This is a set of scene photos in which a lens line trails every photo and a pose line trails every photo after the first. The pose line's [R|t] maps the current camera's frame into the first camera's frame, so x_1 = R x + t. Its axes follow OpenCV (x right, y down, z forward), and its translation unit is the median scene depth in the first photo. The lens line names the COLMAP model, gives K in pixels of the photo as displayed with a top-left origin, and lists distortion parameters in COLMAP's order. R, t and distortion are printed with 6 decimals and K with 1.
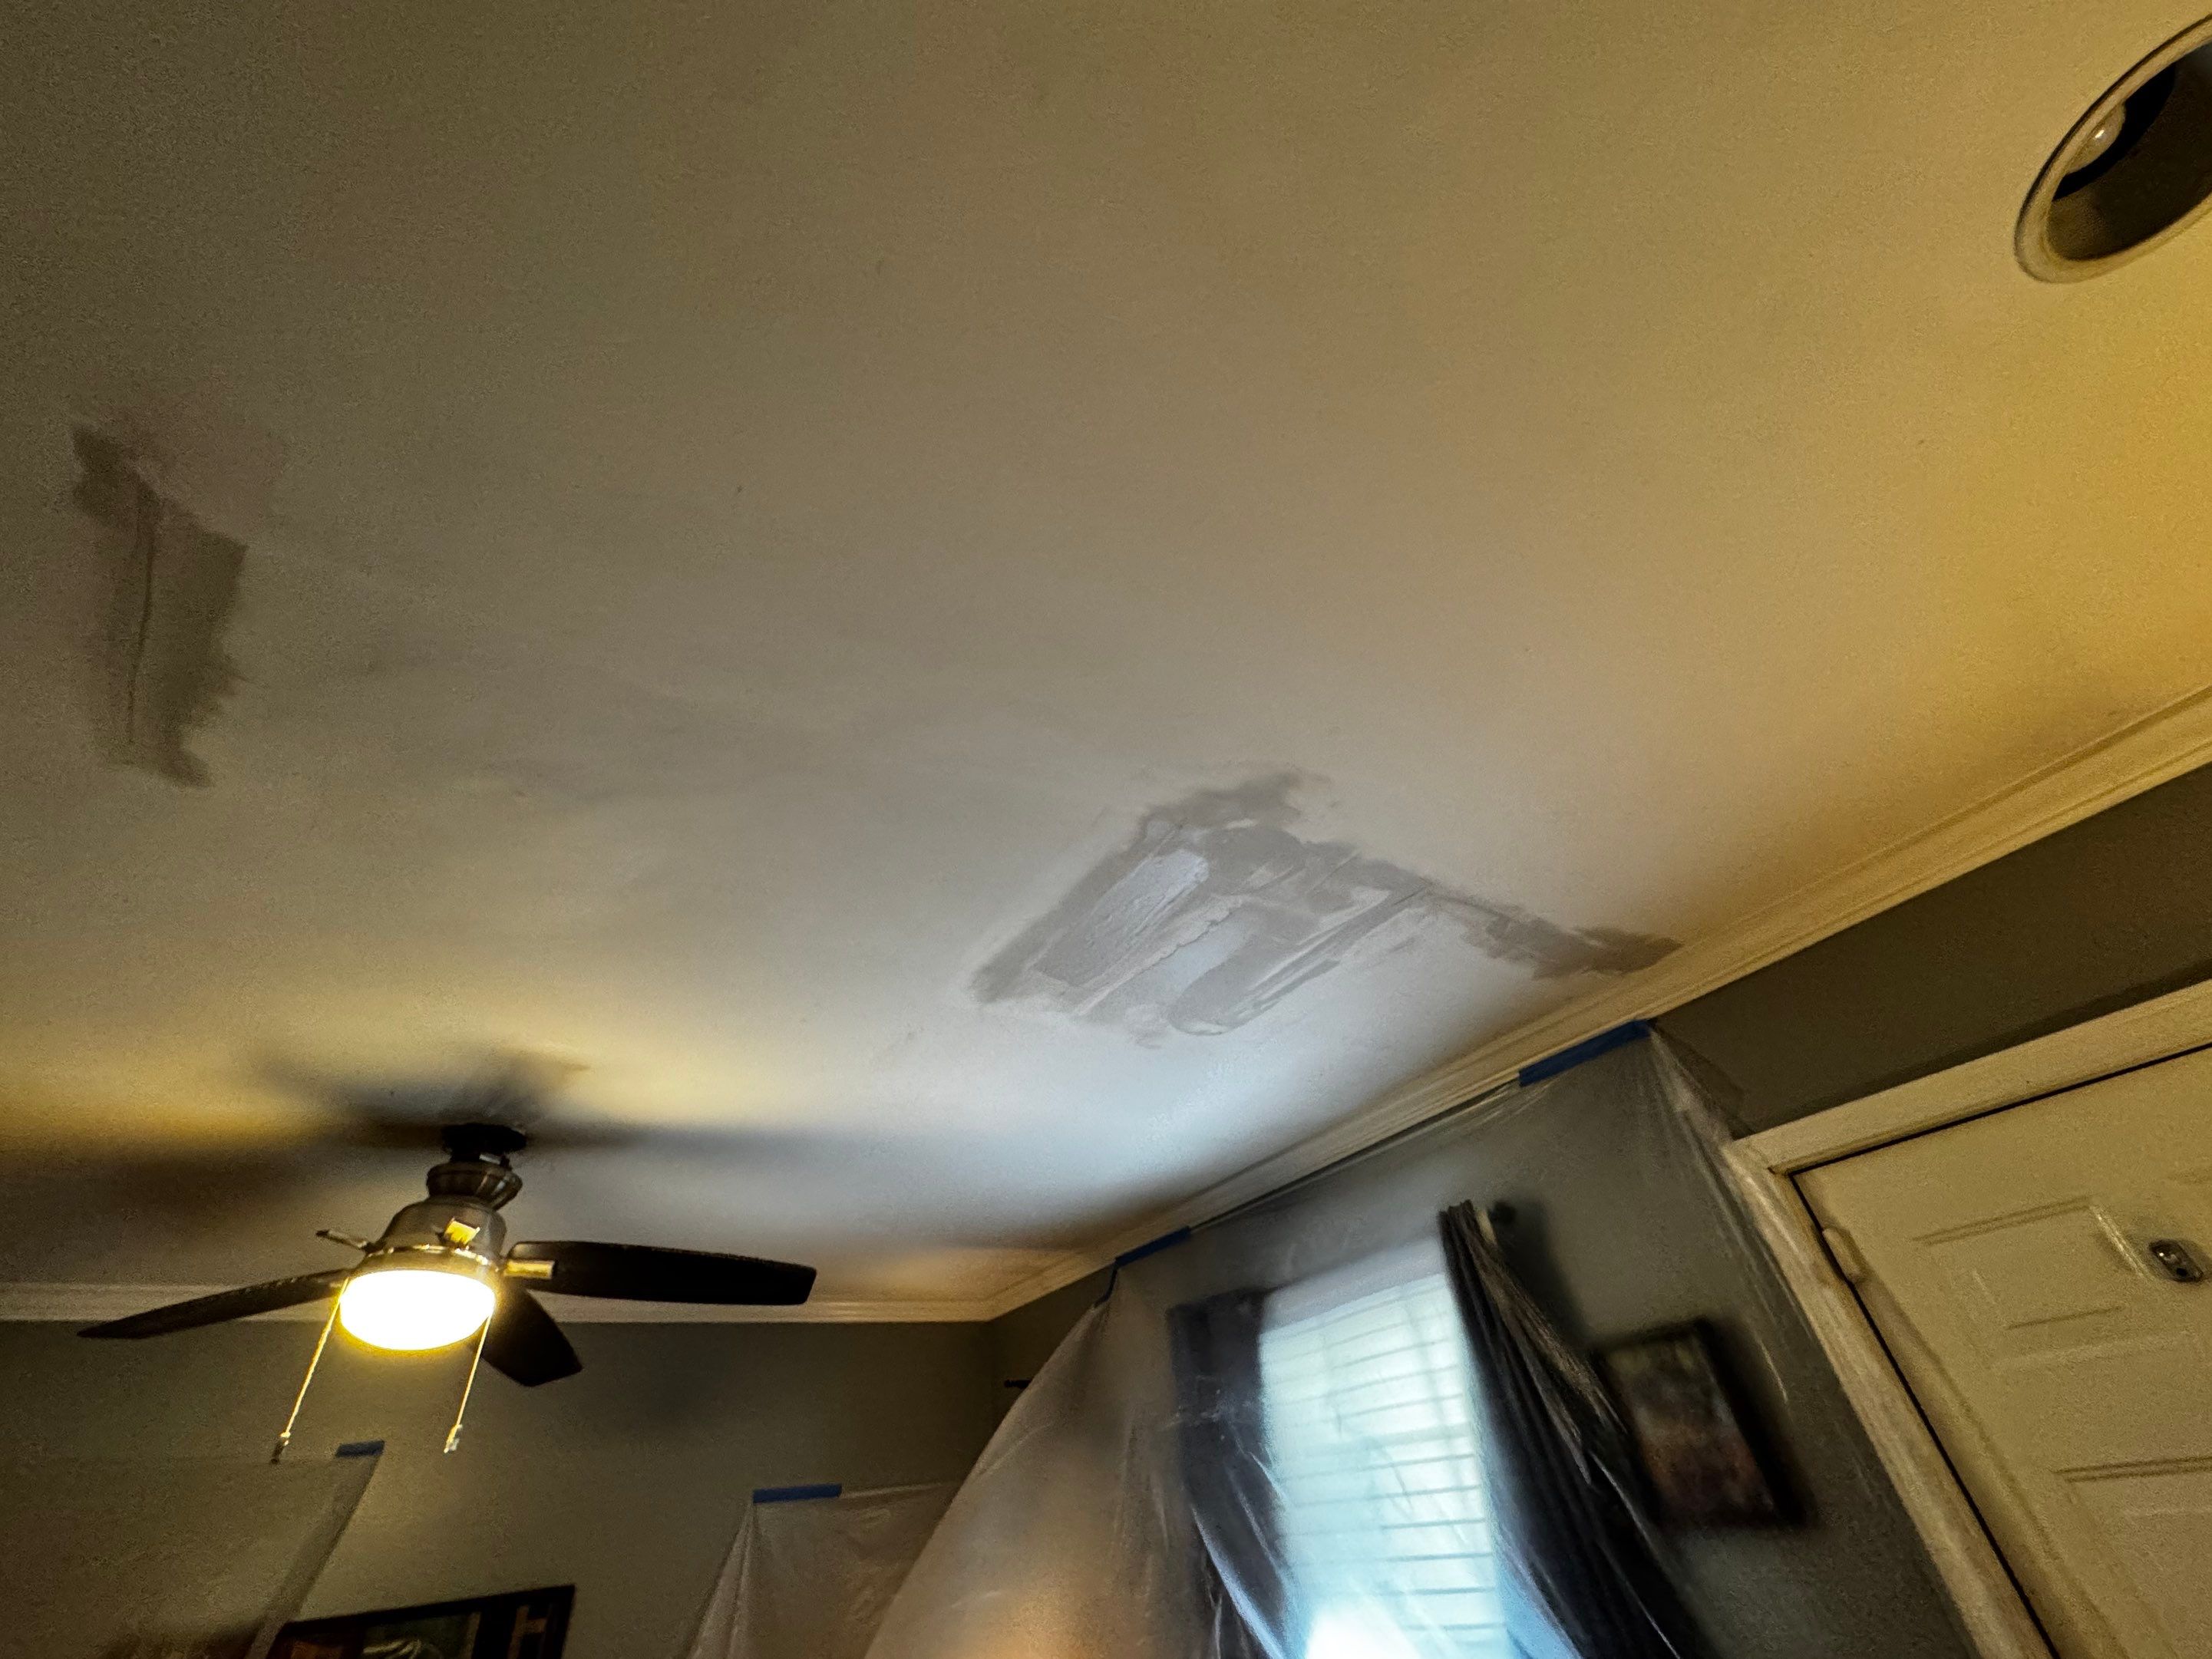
lens RADIAL K [[884.7, 0, 1106.0], [0, 884.7, 829.5], [0, 0, 1]] dist [-0.004955, 0.000254]
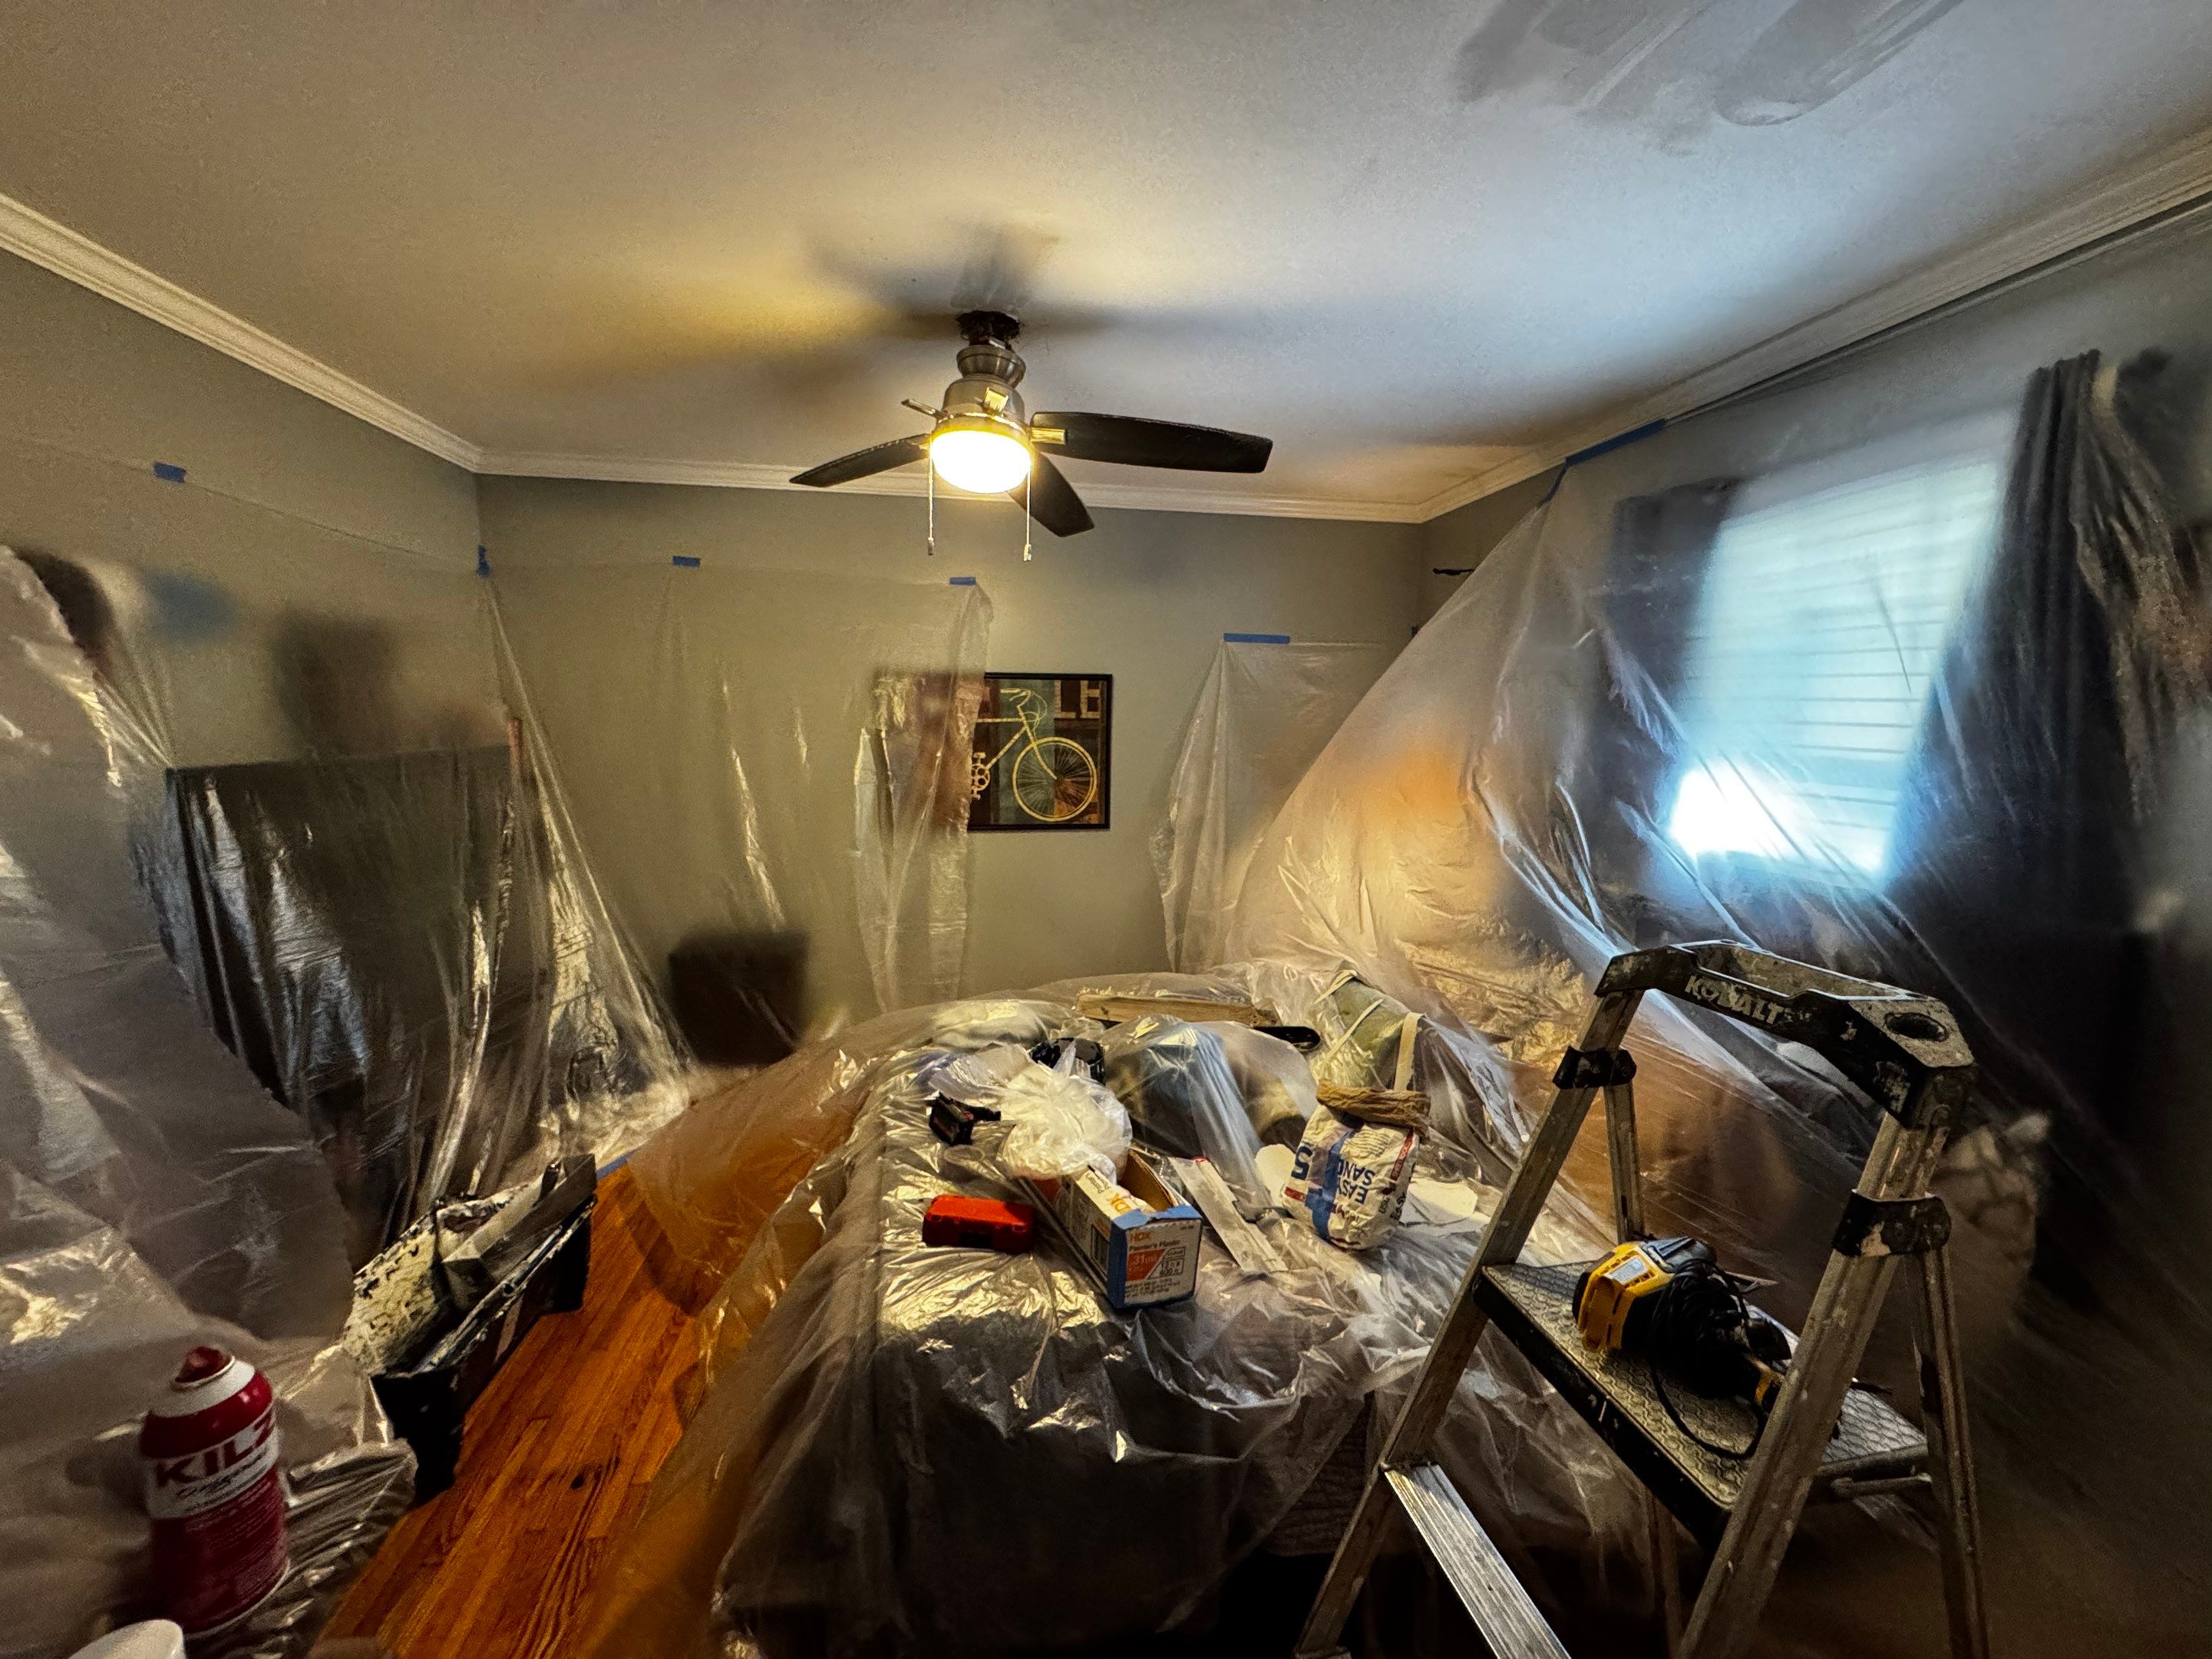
lens RADIAL K [[879.1, 0, 1106.0], [0, 879.1, 829.5], [0, 0, 1]] dist [-0.001557, 0.000203]
pose [[0.905042, 0.171478, -0.389223, -0.002857], [0.163756, 0.704090, 0.690971, 0.048172], [0.392534, -0.689096, 0.609150, -0.106027]]
